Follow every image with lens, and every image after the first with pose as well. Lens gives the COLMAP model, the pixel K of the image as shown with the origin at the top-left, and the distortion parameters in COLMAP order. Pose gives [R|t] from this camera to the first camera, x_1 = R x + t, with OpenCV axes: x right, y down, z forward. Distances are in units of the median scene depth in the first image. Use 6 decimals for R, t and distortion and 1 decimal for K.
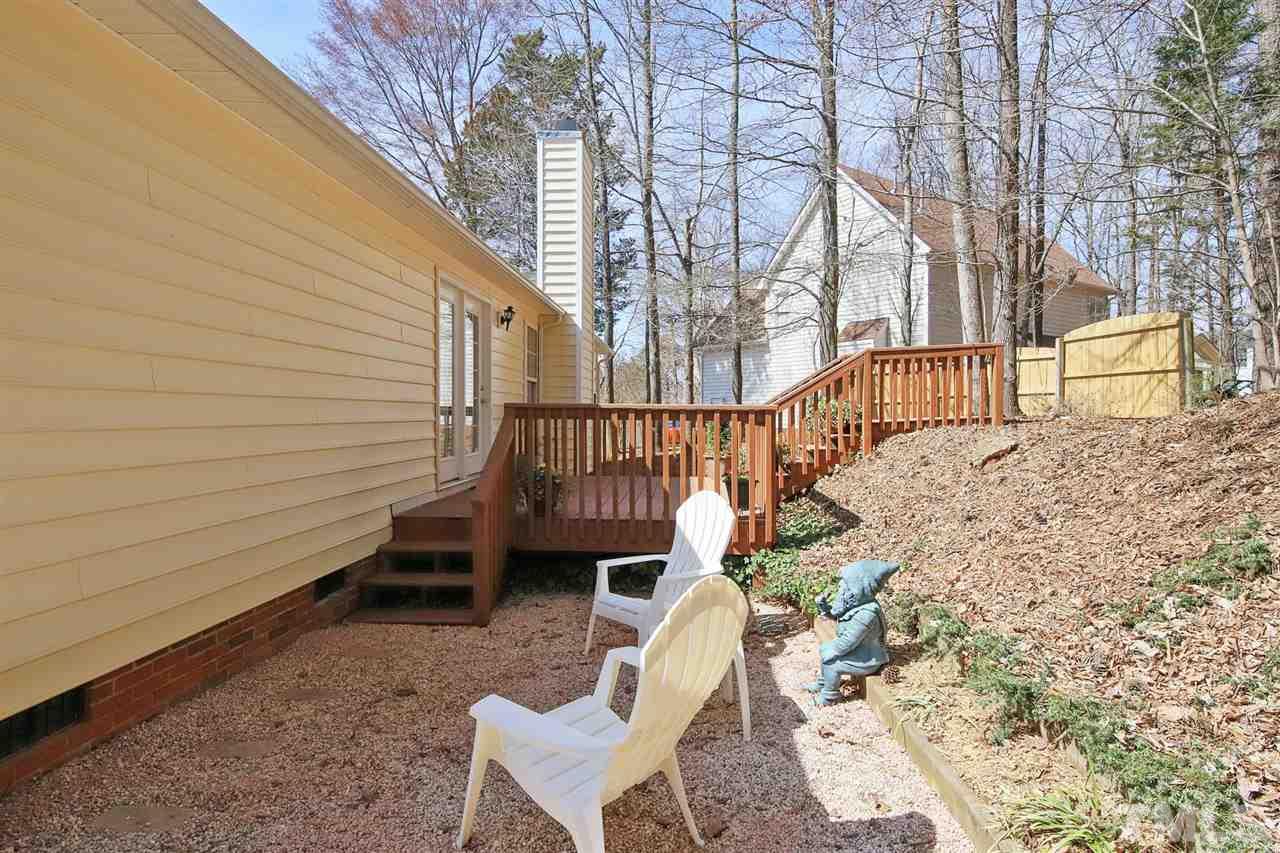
lens RADIAL K [[660.9, 0, 640.0], [0, 660.9, 426.5], [0, 0, 1]] dist [-0.003220, 0.000119]
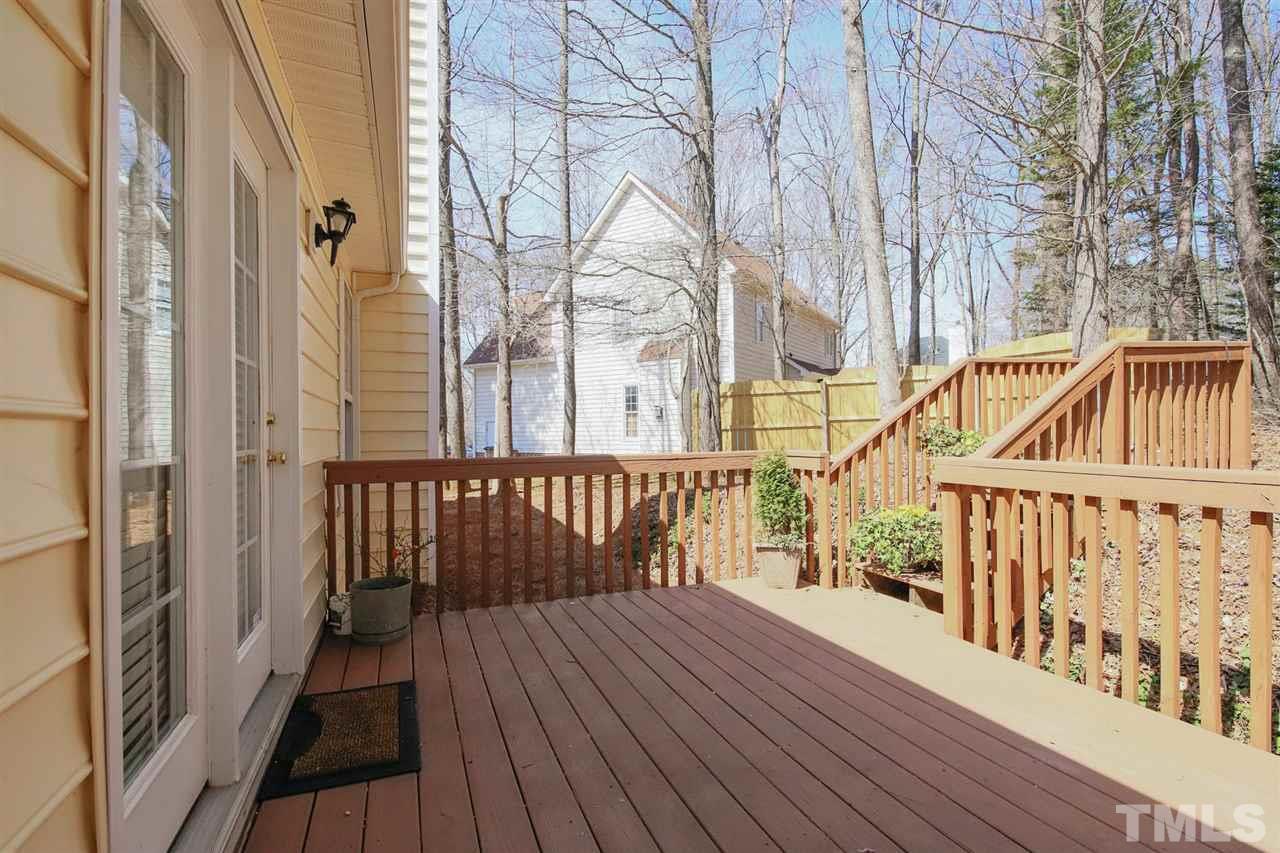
lens RADIAL K [[593.4, 0, 633.5], [0, 593.4, 425.9], [0, 0, 1]] dist [-0.002301, -0.000583]
pose [[0.902666, -0.014035, 0.430113, -0.117811], [0.026750, 0.999365, -0.023528, -0.025598], [-0.429510, 0.032743, 0.902468, 0.383820]]
